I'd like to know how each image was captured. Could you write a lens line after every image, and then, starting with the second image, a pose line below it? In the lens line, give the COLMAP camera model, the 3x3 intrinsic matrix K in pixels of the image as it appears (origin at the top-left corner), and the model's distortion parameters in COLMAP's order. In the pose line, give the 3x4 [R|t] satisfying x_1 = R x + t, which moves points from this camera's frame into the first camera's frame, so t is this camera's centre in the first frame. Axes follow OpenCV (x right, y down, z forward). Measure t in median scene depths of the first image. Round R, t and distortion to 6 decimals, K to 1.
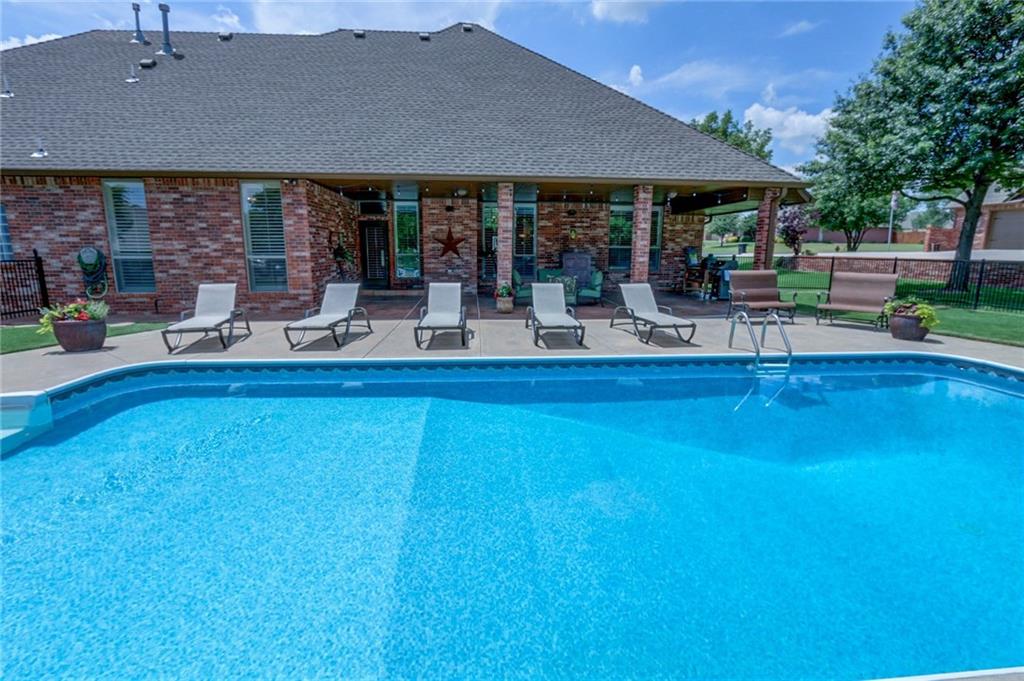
lens RADIAL K [[478.0, 0, 512.0], [0, 478.0, 340.5], [0, 0, 1]] dist [-0.009141, 0.000170]
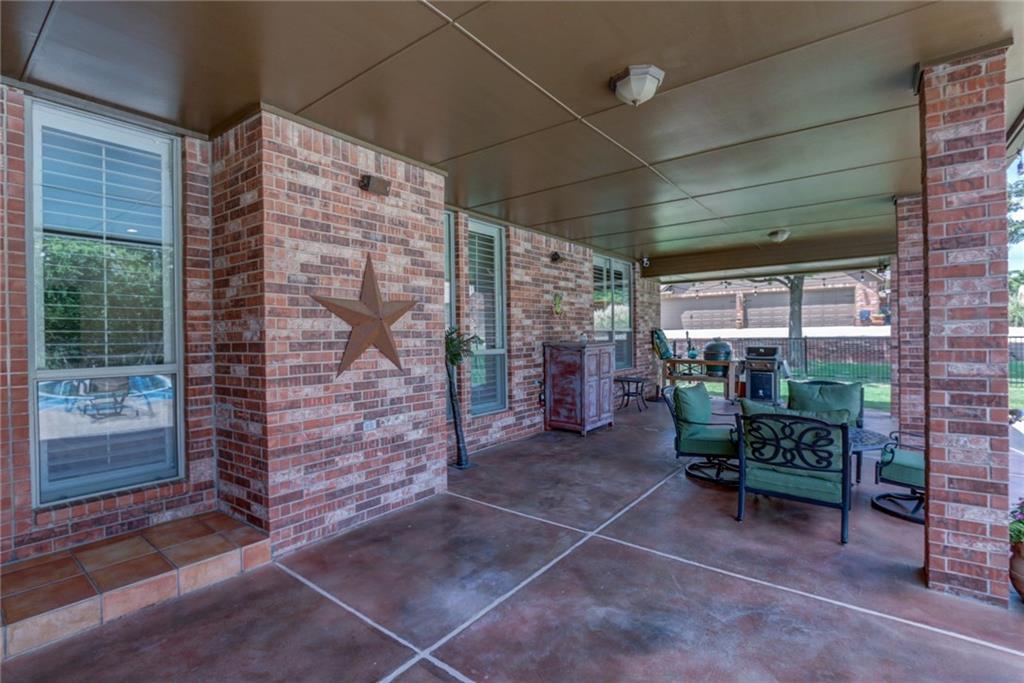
lens RADIAL K [[468.3, 0, 509.9], [0, 468.3, 338.6], [0, 0, 1]] dist [-0.021568, 0.000650]
pose [[0.660970, -0.022400, 0.750078, -0.265475], [0.161386, 0.980408, -0.112935, -0.152199], [-0.732853, 0.195699, 0.651636, 0.784413]]
